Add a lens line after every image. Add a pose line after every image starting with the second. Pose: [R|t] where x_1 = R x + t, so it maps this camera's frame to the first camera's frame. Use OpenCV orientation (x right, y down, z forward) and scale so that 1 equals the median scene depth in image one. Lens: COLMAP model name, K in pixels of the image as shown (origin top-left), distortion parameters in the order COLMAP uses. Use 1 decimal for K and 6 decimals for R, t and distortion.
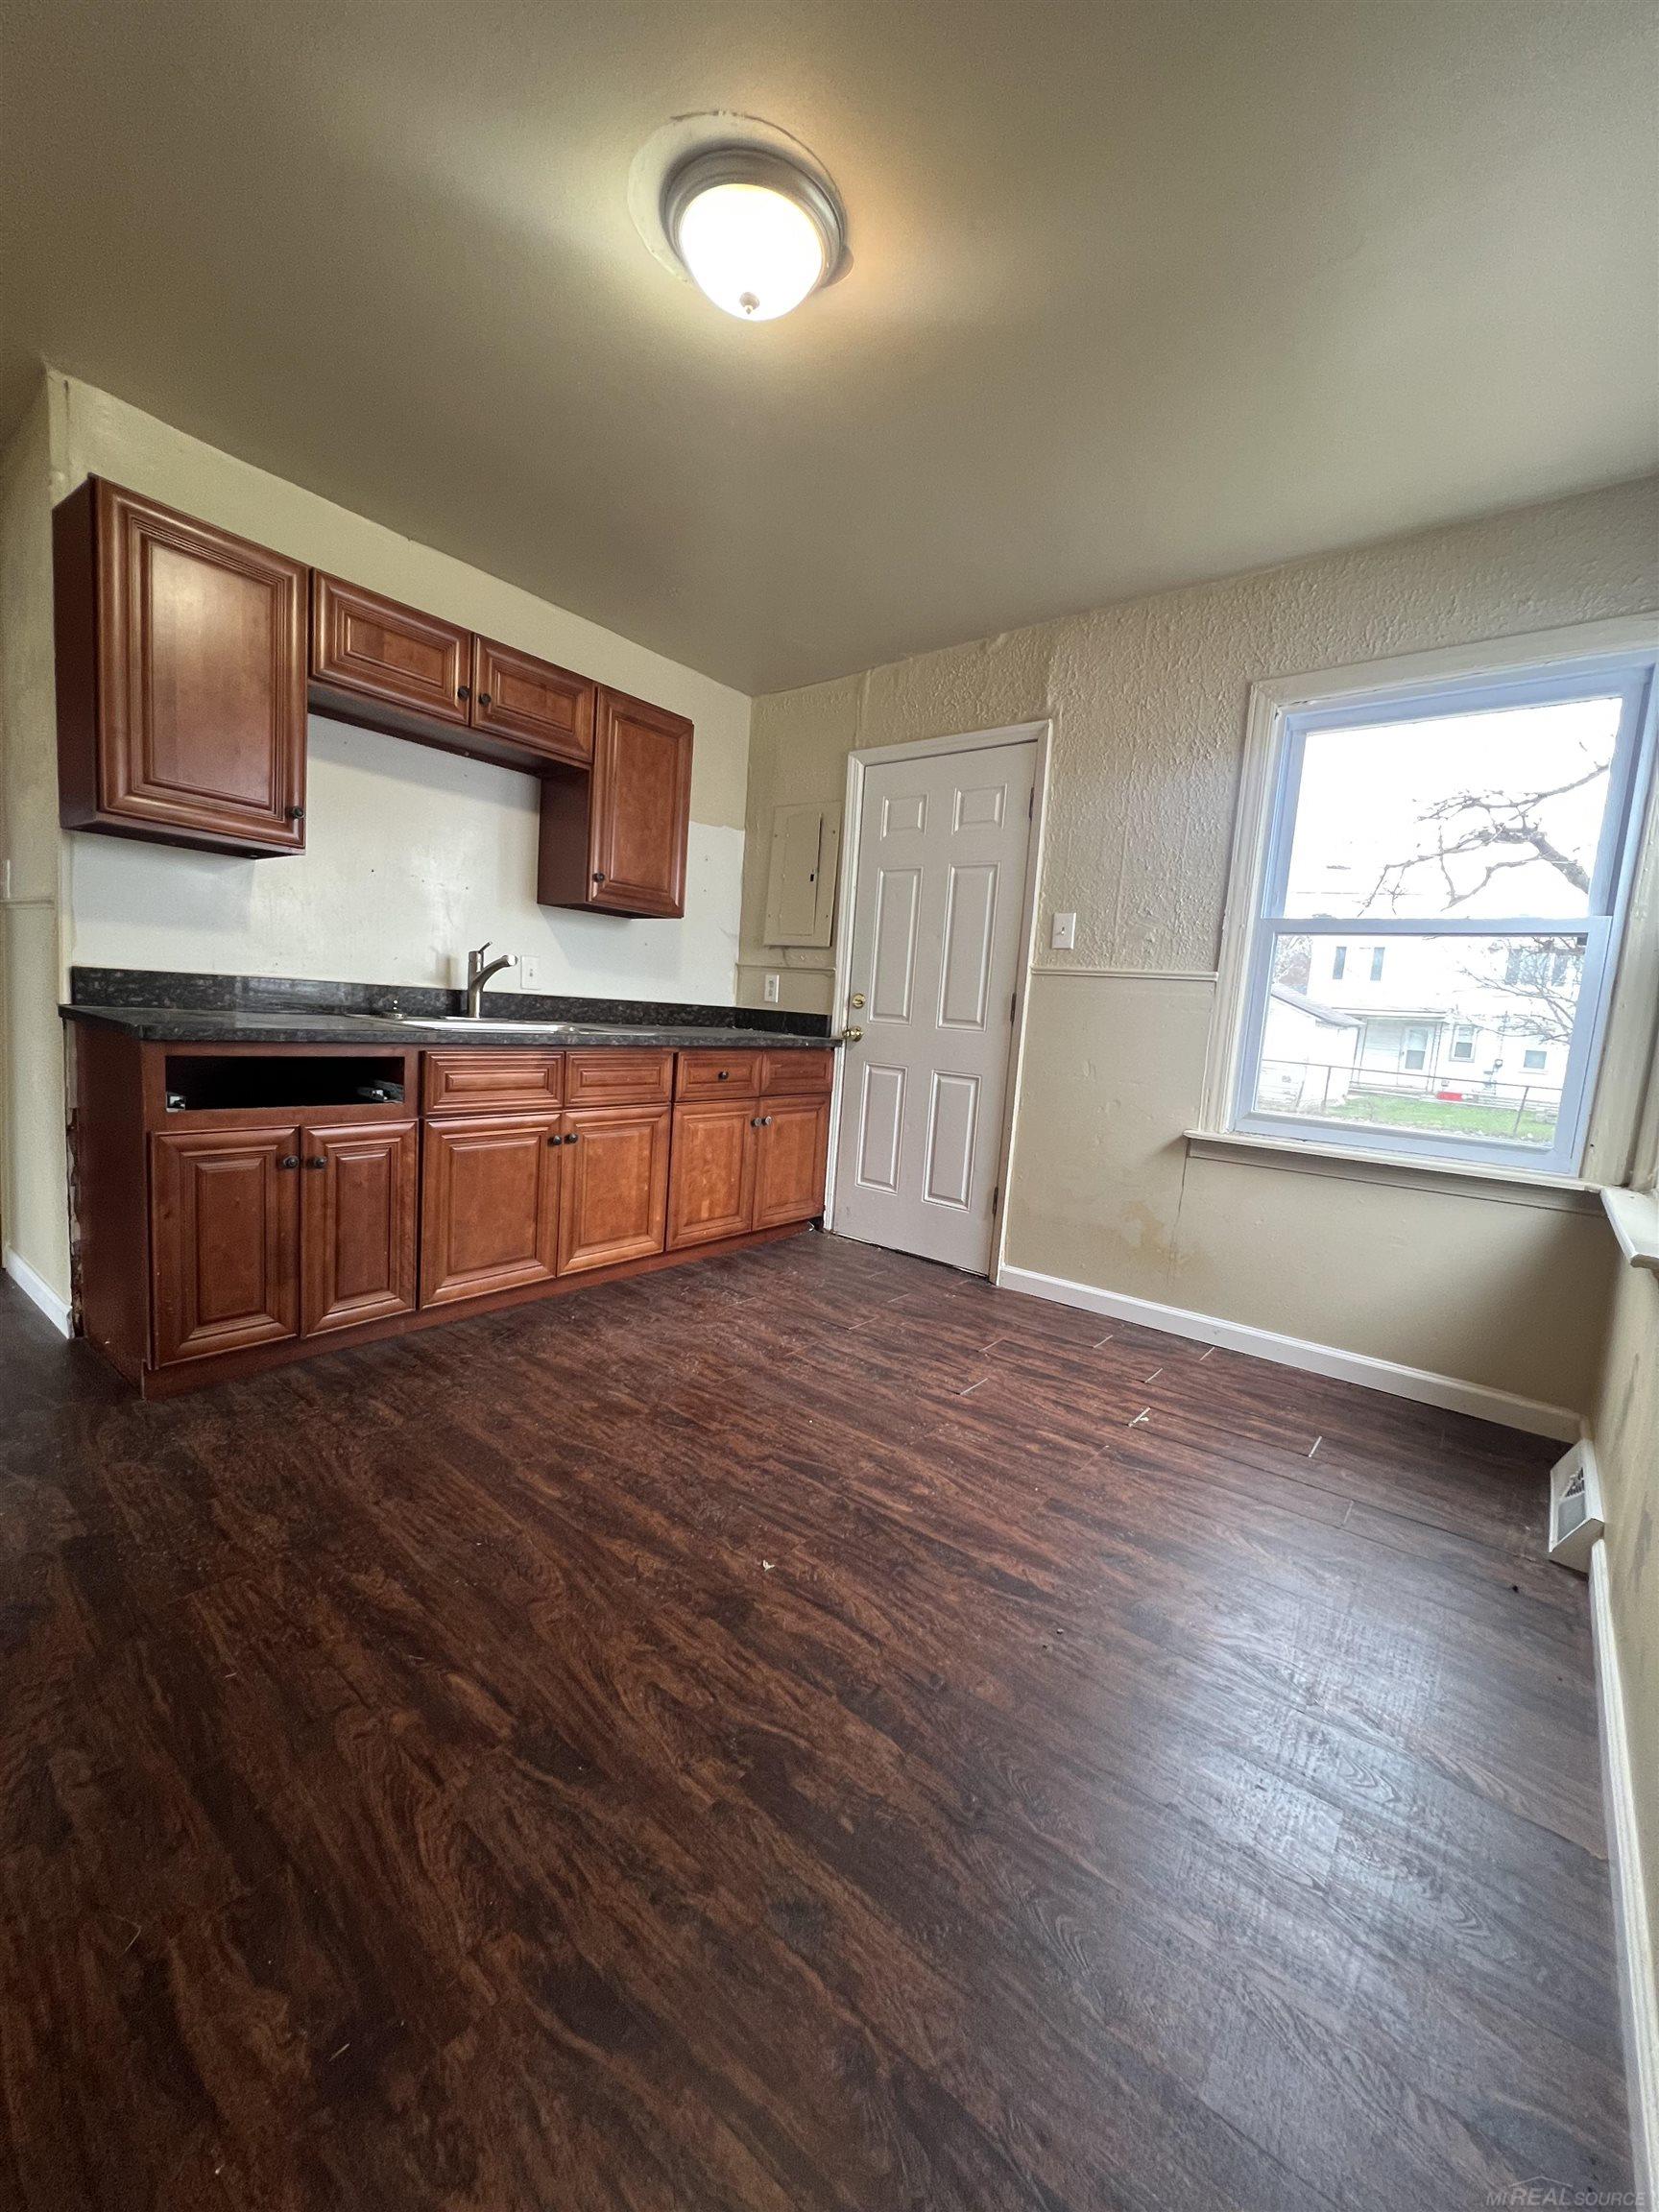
lens RADIAL K [[879.5, 0, 837.0], [0, 879.5, 1101.5], [0, 0, 1]] dist [0.003031, 0.000761]
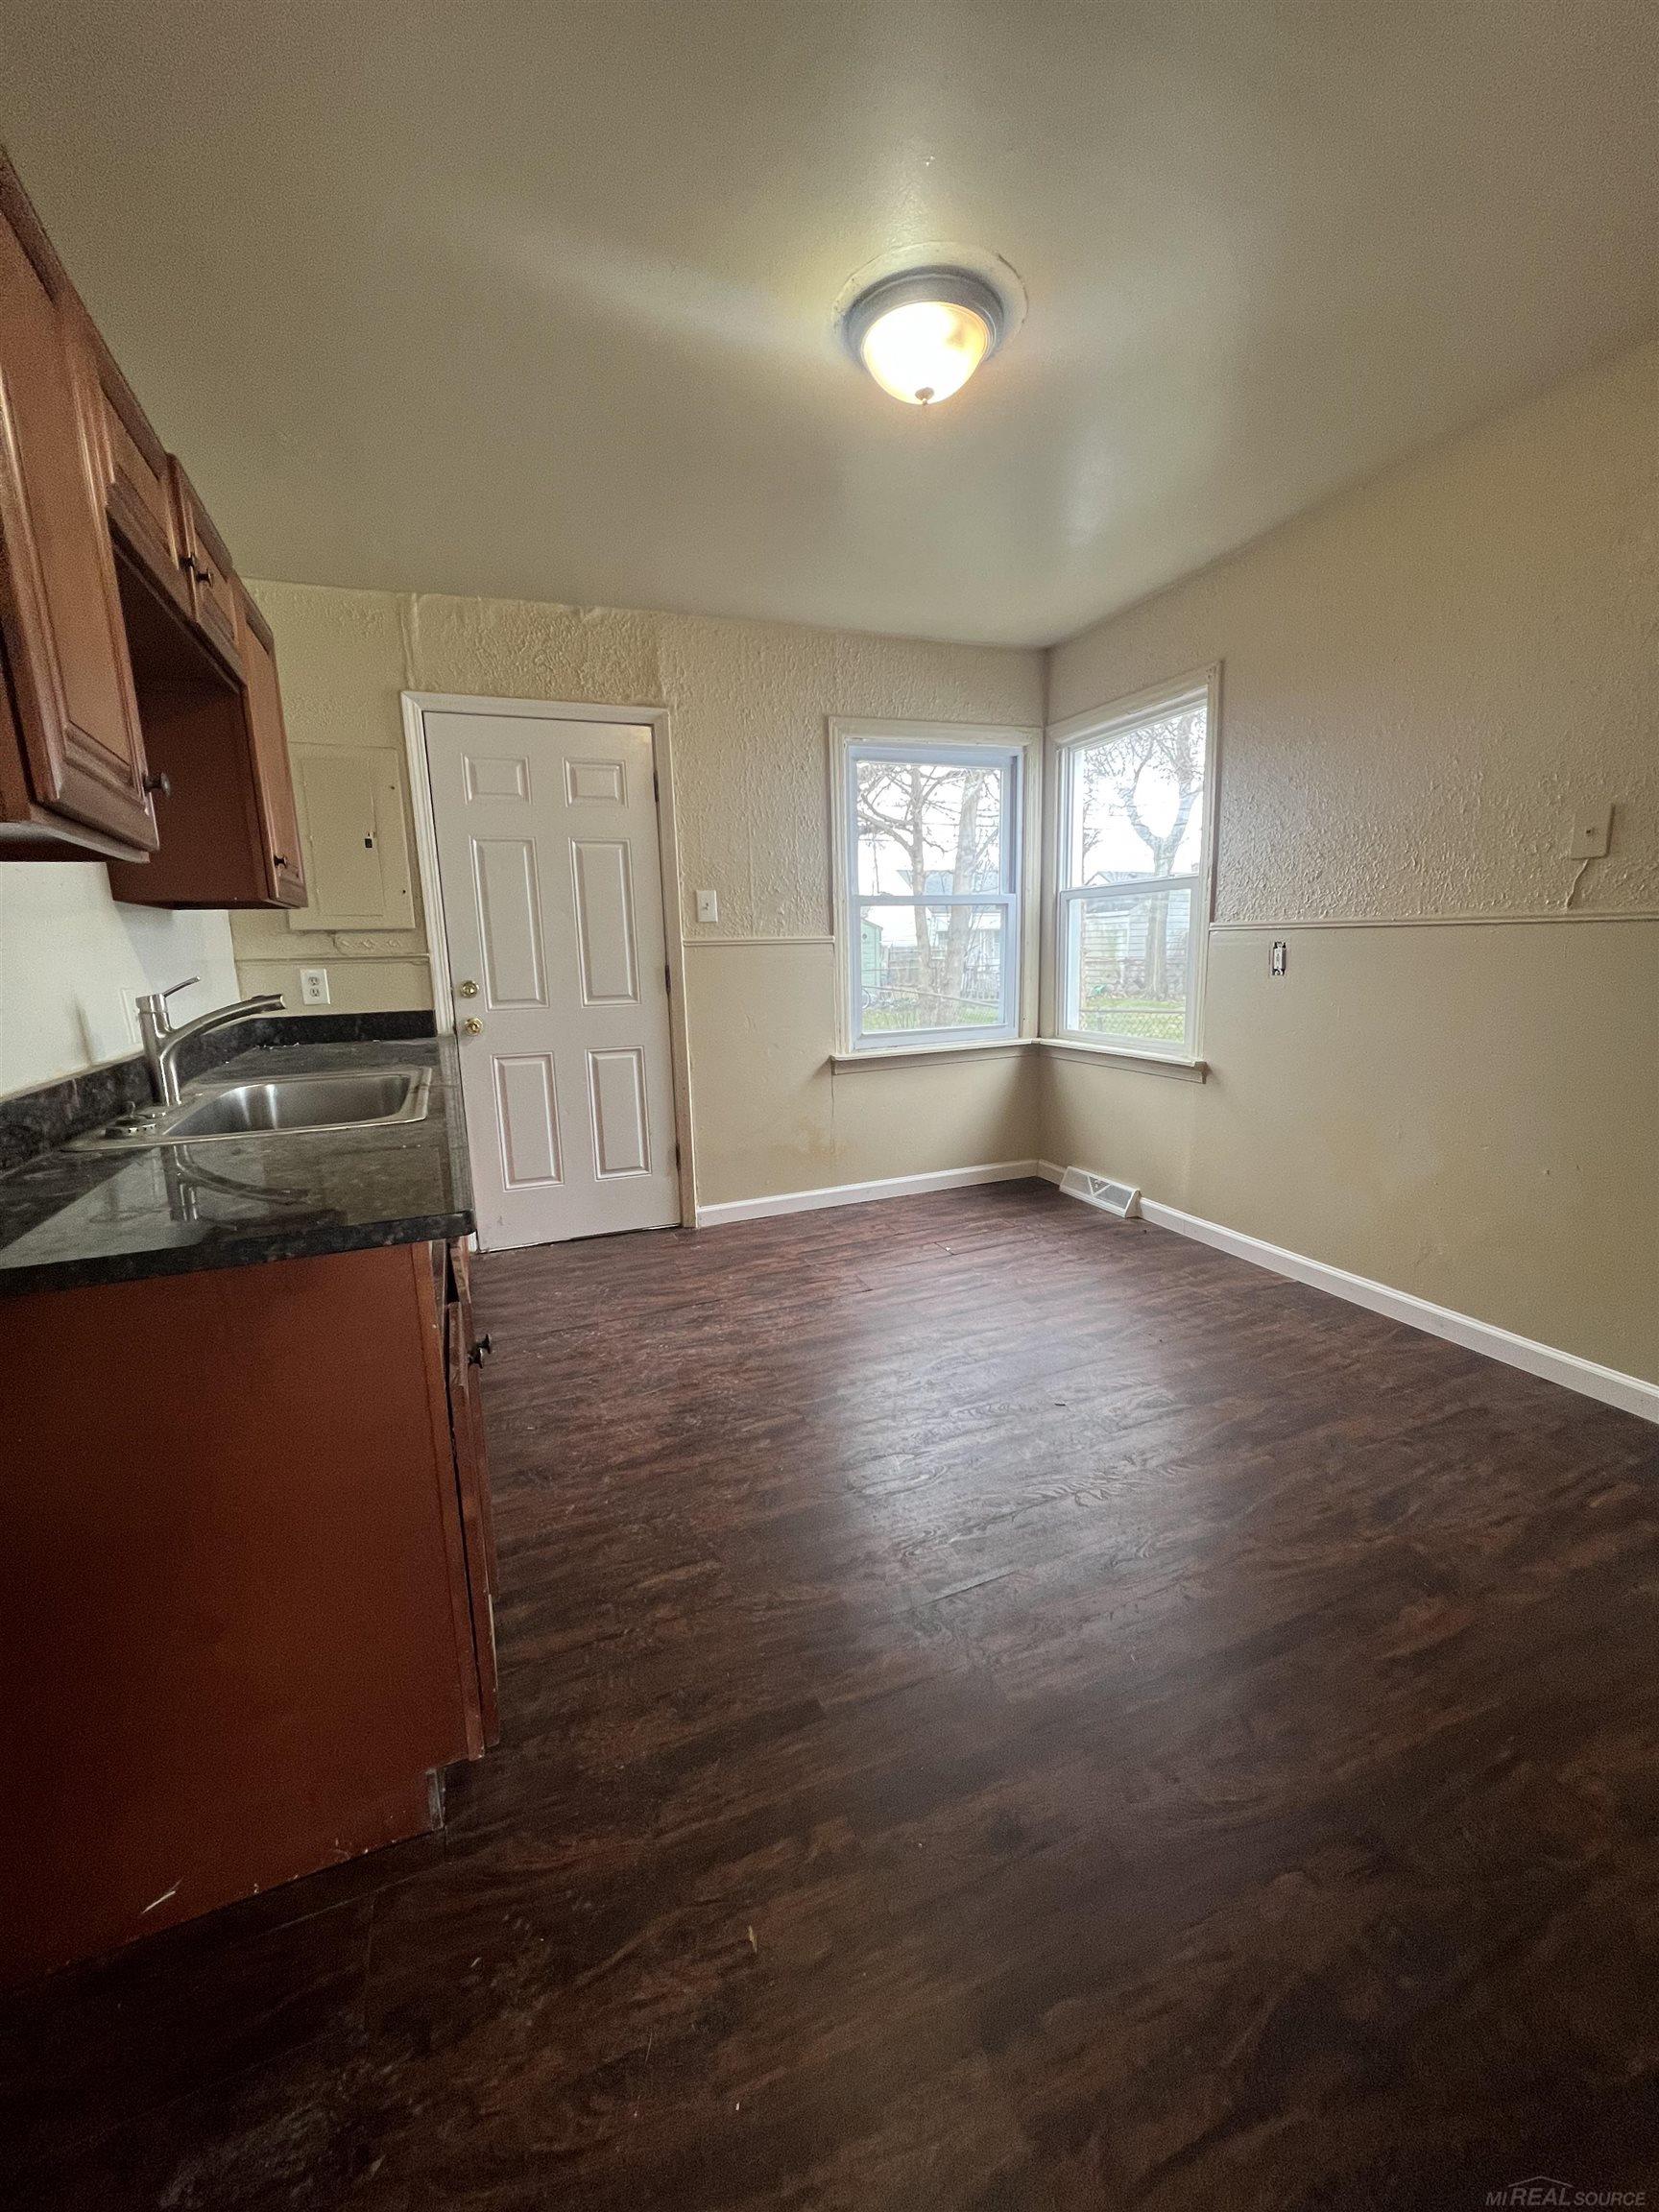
lens RADIAL K [[879.5, 0, 839.3], [0, 879.5, 1100.8], [0, 0, 1]] dist [0.003031, 0.000761]
pose [[0.479591, -0.236481, 0.845026, -0.749014], [0.155320, 0.970673, 0.183493, -0.145654], [-0.863637, 0.043248, 0.502256, 0.324198]]
